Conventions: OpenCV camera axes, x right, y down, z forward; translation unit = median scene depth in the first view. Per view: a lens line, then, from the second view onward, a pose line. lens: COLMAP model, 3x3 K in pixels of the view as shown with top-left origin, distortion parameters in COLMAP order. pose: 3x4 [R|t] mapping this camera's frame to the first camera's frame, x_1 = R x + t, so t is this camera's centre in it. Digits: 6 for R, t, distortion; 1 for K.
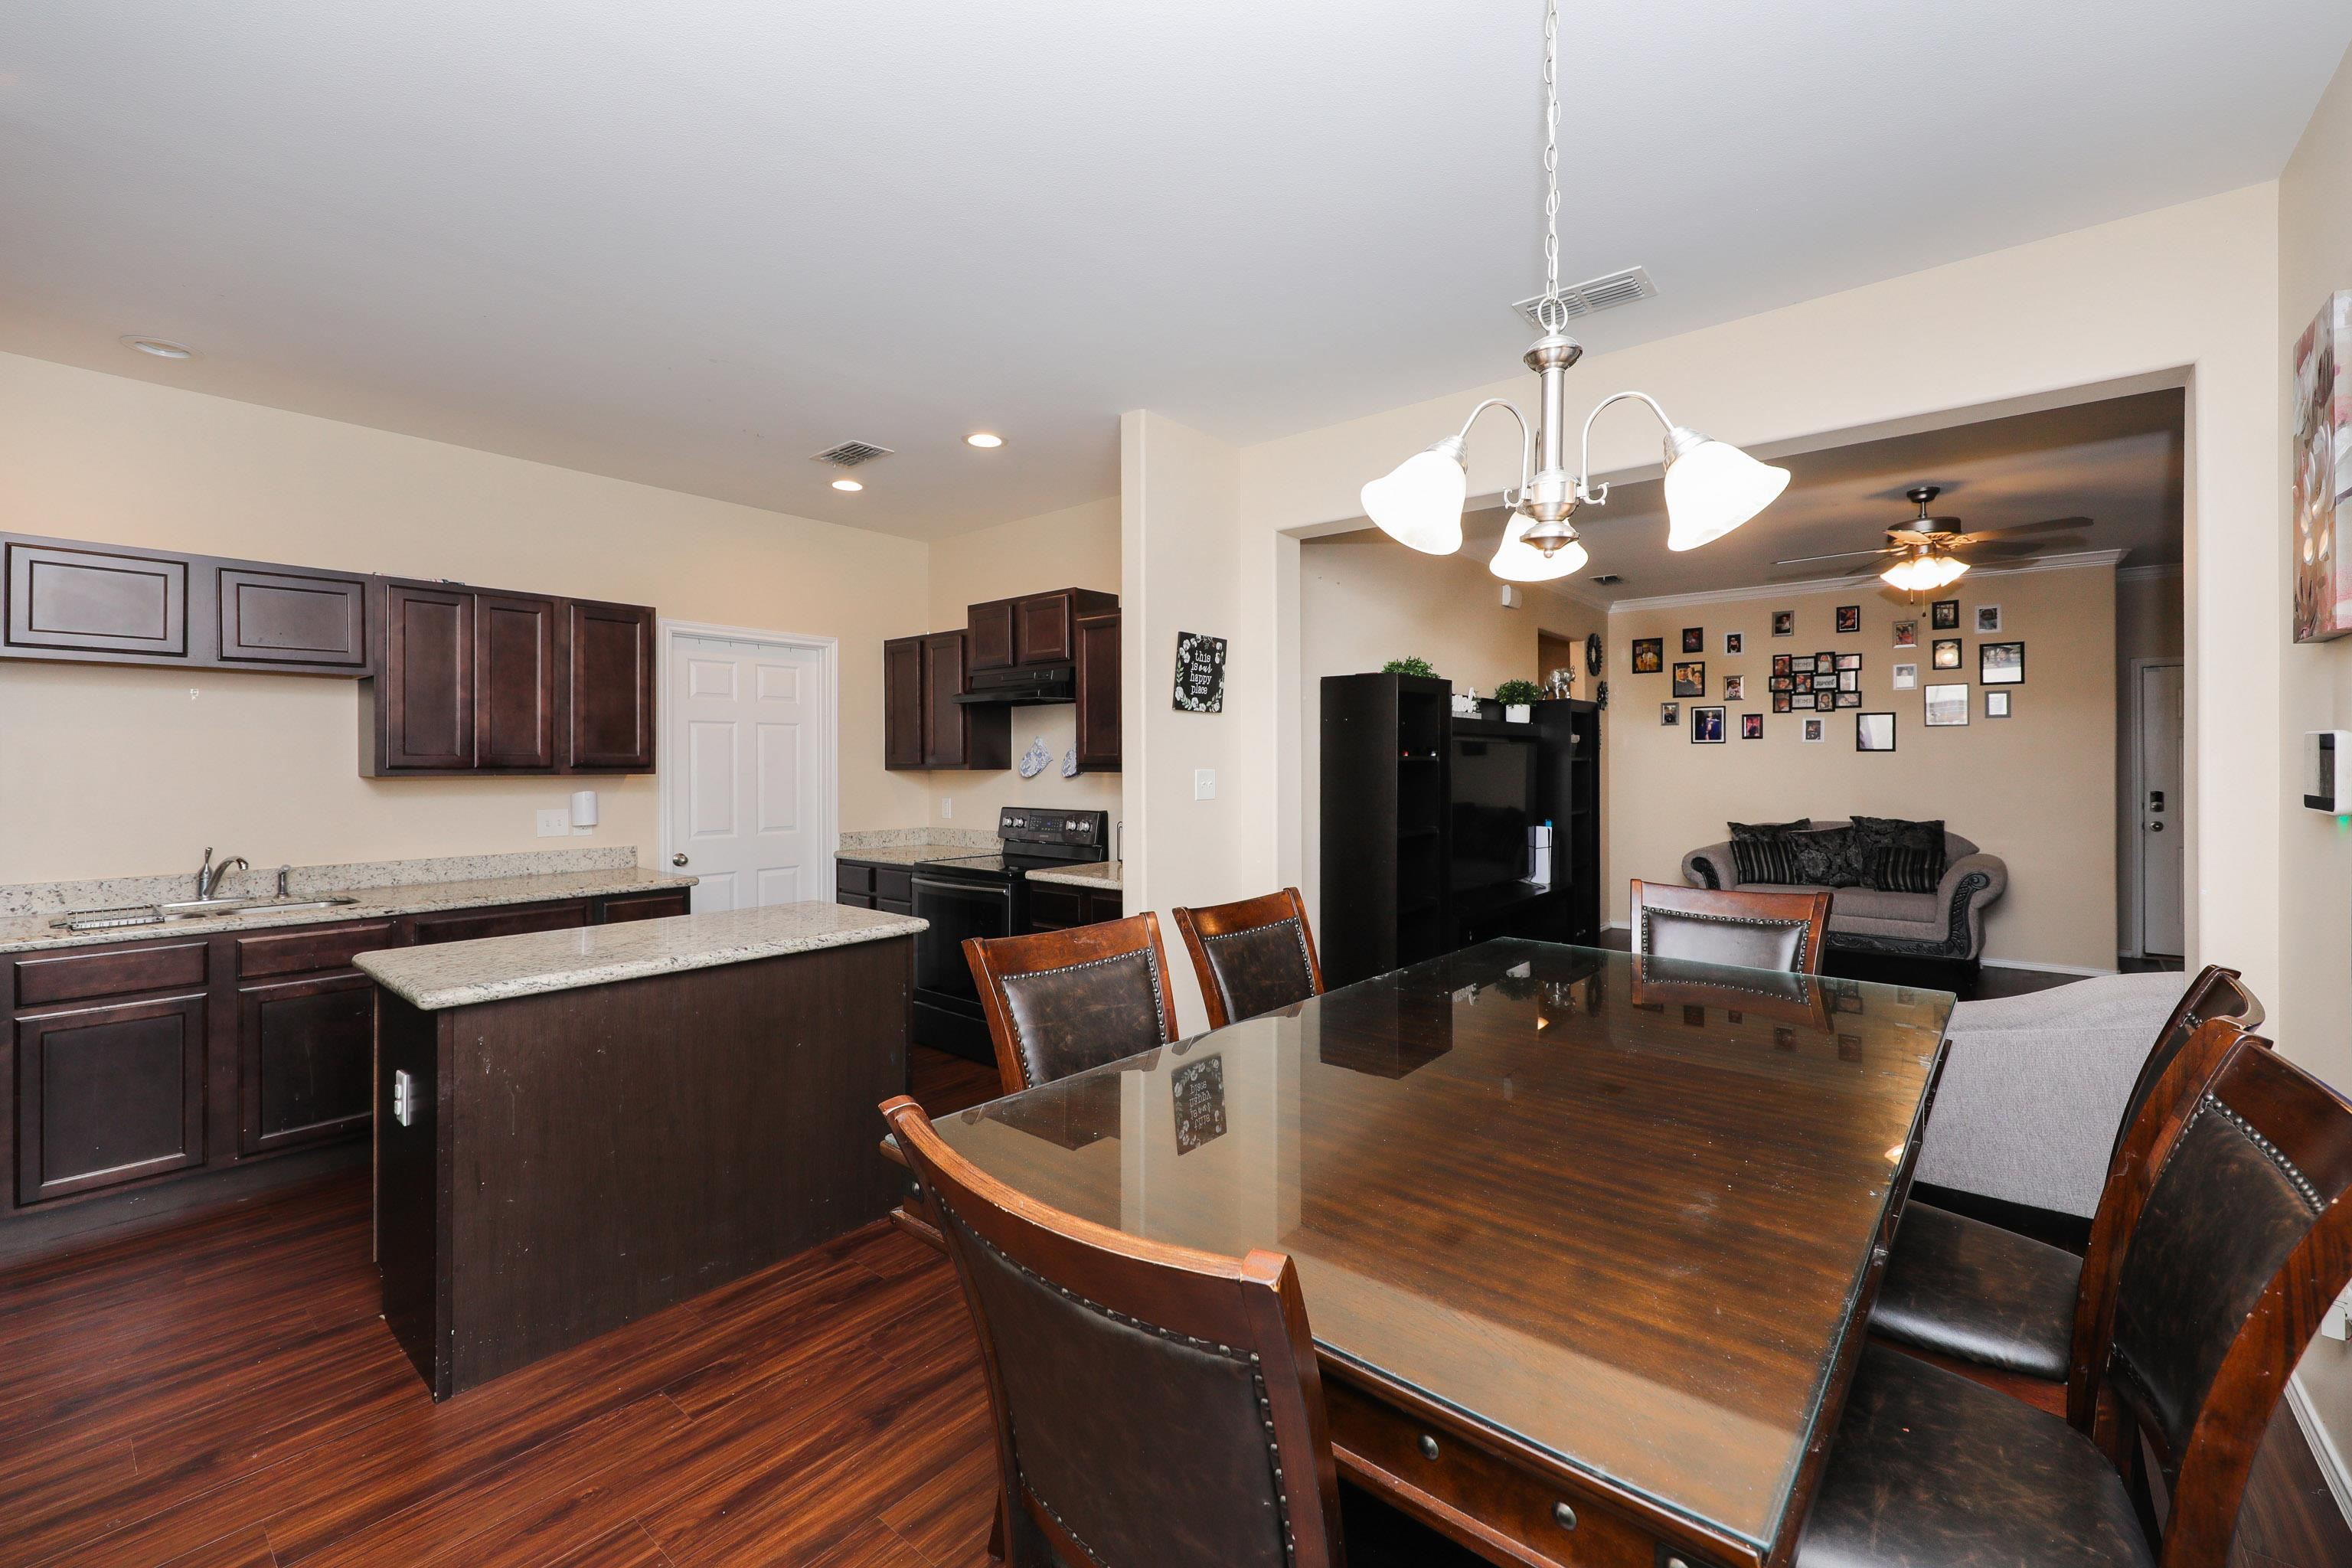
lens RADIAL K [[961.7, 0, 1189.0], [0, 961.7, 764.1], [0, 0, 1]] dist [0.009721, -0.004545]
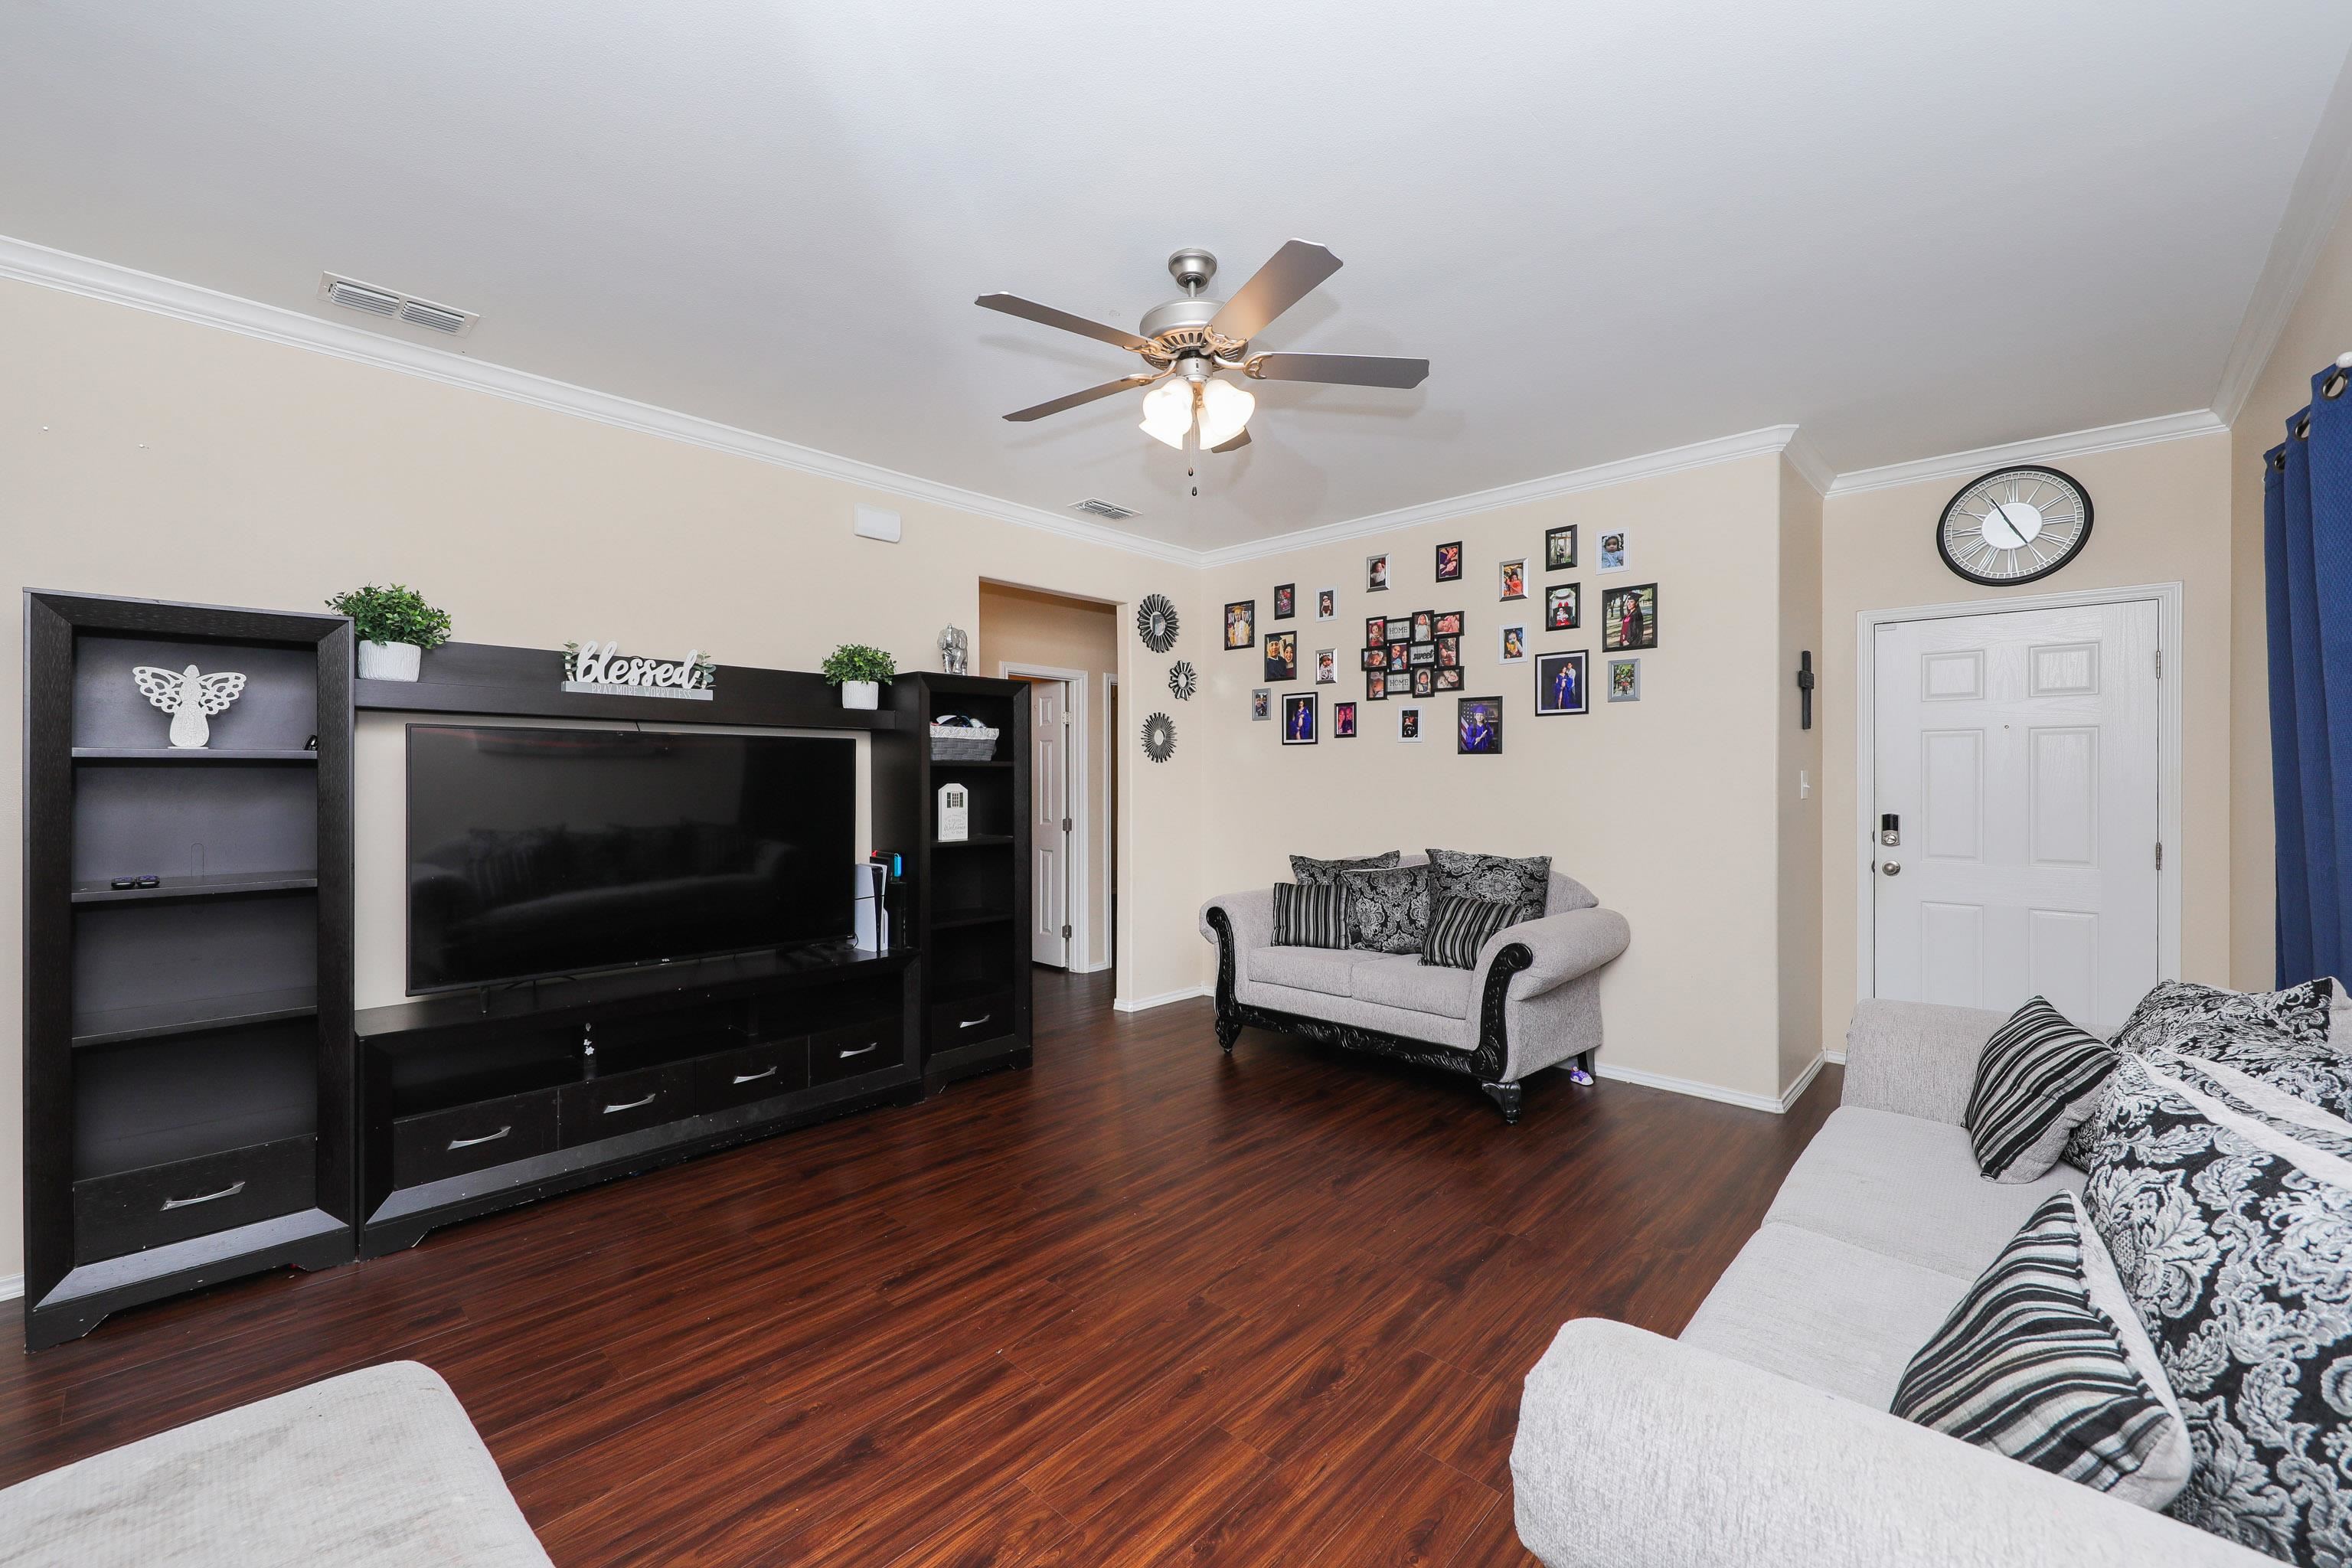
lens RADIAL K [[944.5, 0, 1176.0], [0, 944.5, 784.0], [0, 0, 1]] dist [0.005586, -0.000110]
pose [[0.997971, 0.001643, -0.063643, 0.789416], [-0.001314, 0.999986, 0.005202, 0.007208], [0.063650, -0.005108, 0.997959, 0.467710]]
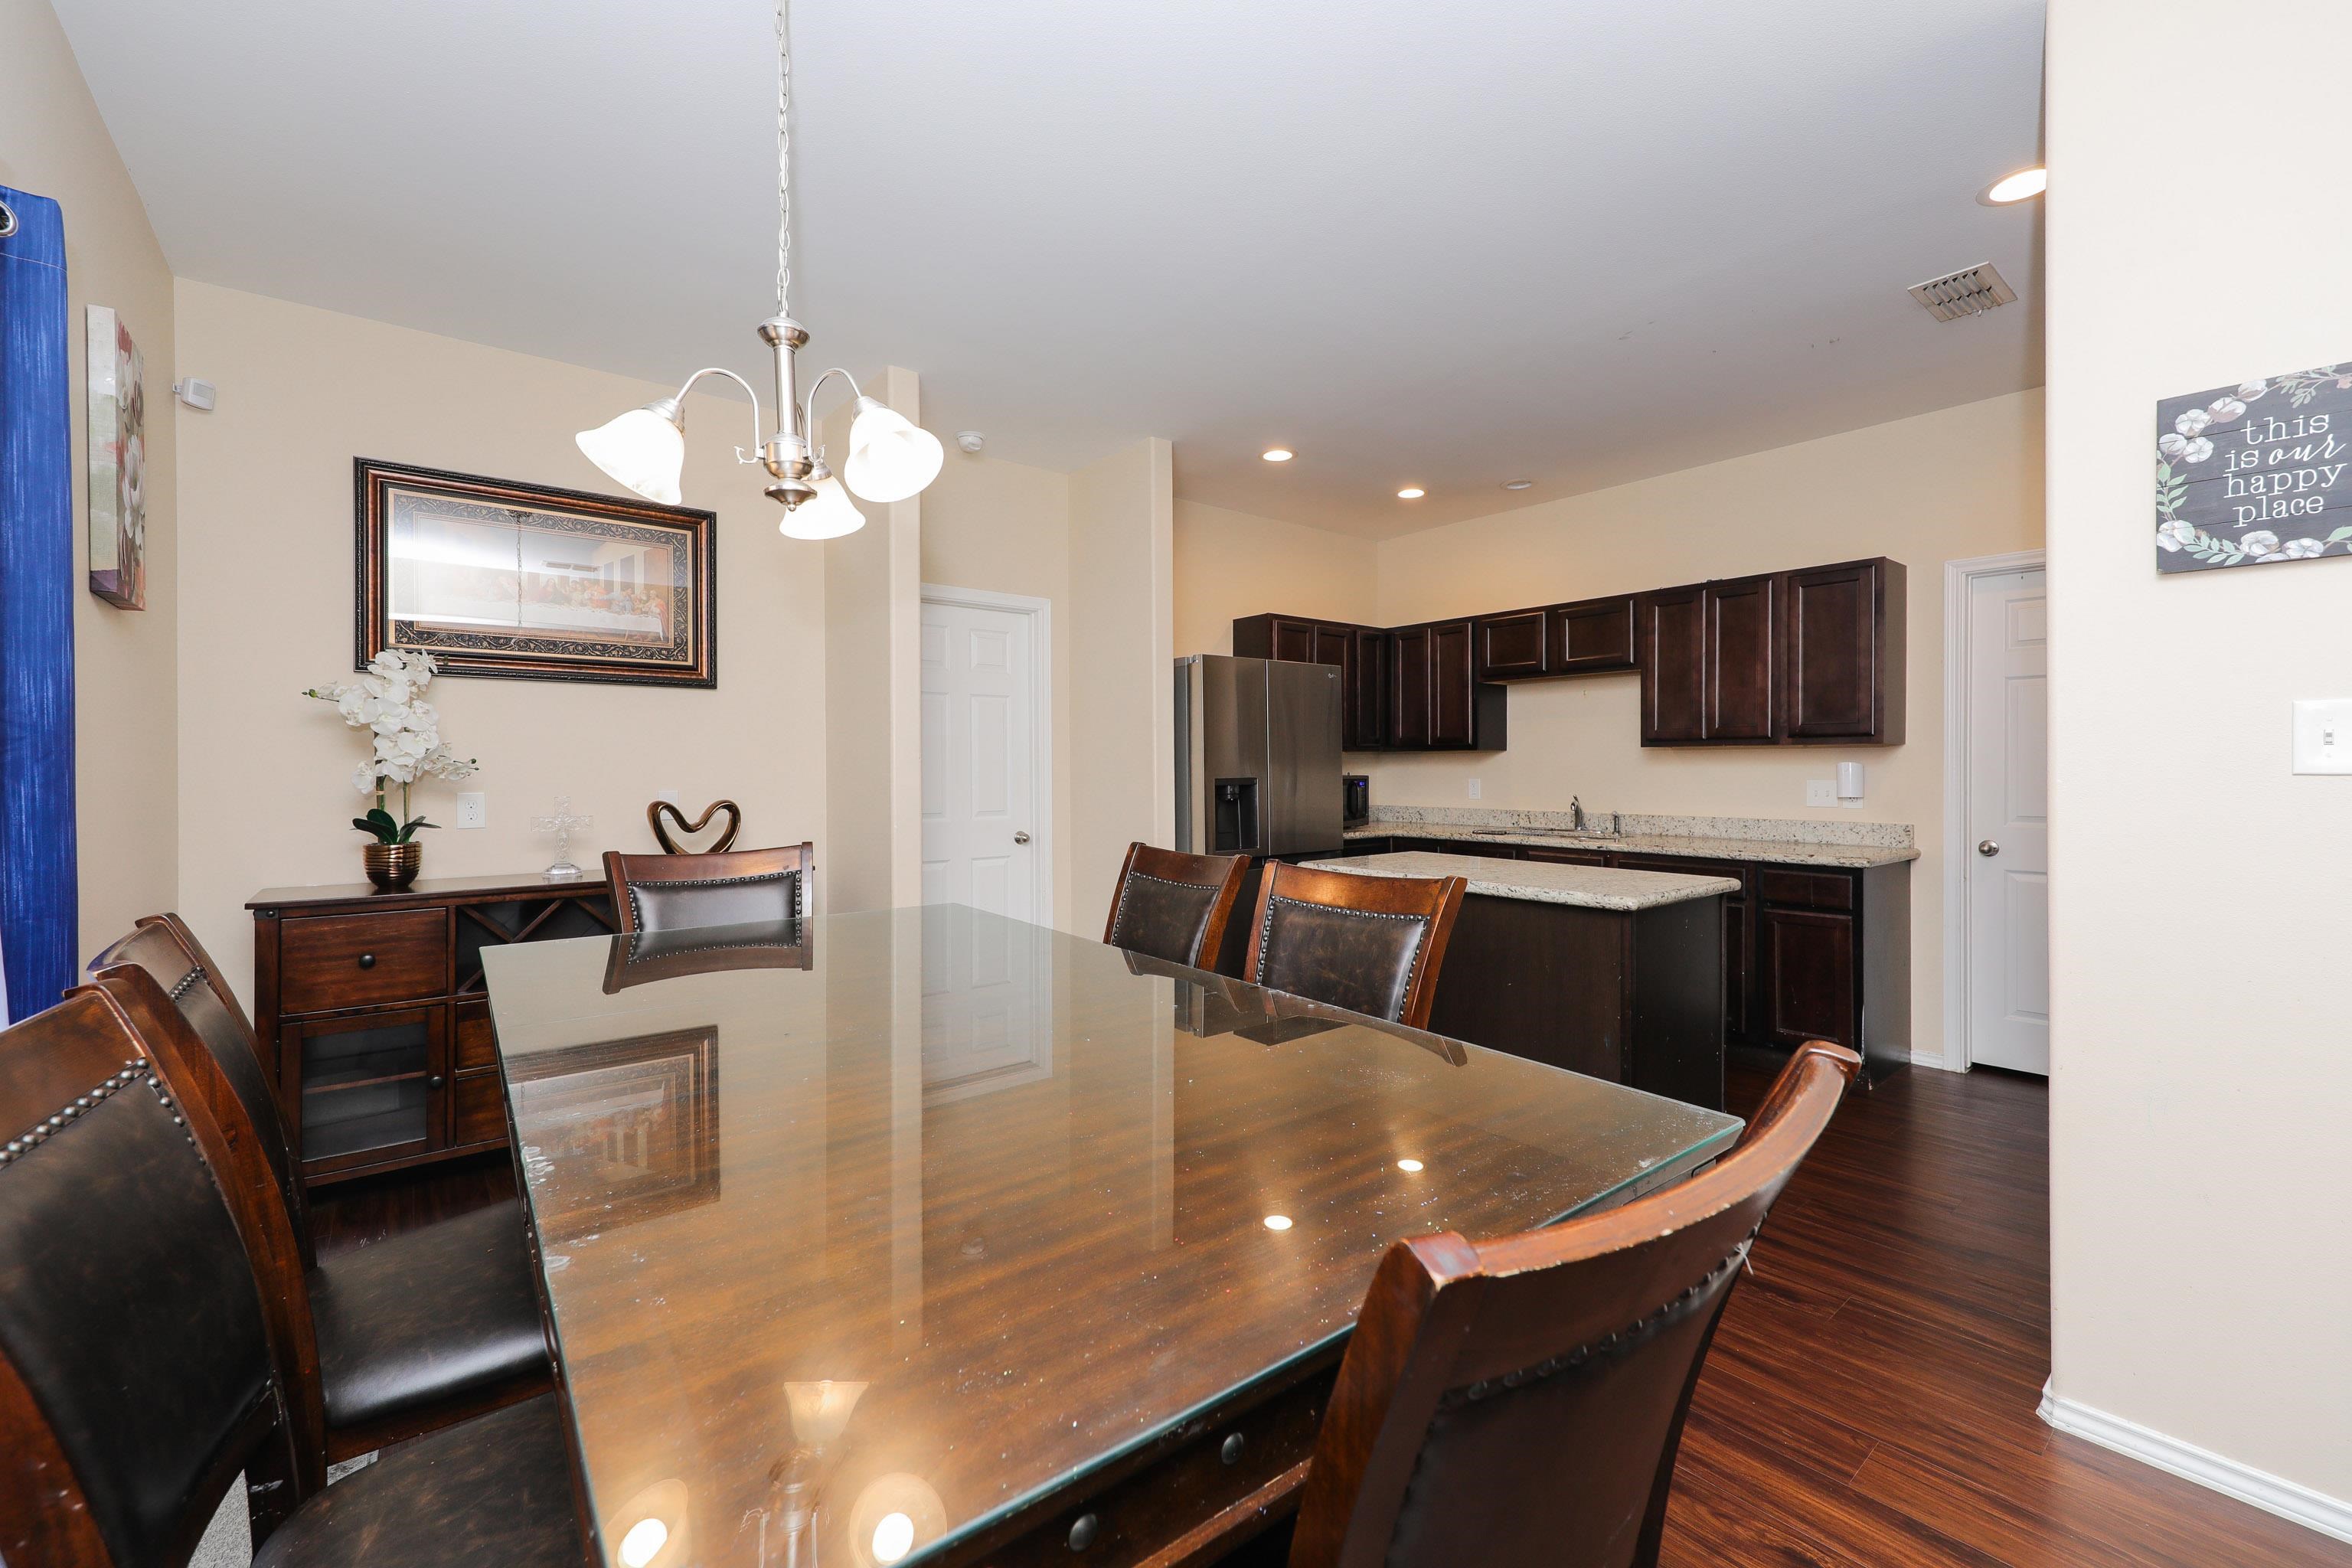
lens RADIAL K [[961.7, 0, 1189.0], [0, 961.7, 764.1], [0, 0, 1]] dist [0.009721, -0.004545]
pose [[-0.190024, 0.000962, -0.981779, 0.411312], [0.003692, 0.999993, 0.000265, 0.025158], [0.981773, -0.003575, -0.190026, 0.493330]]
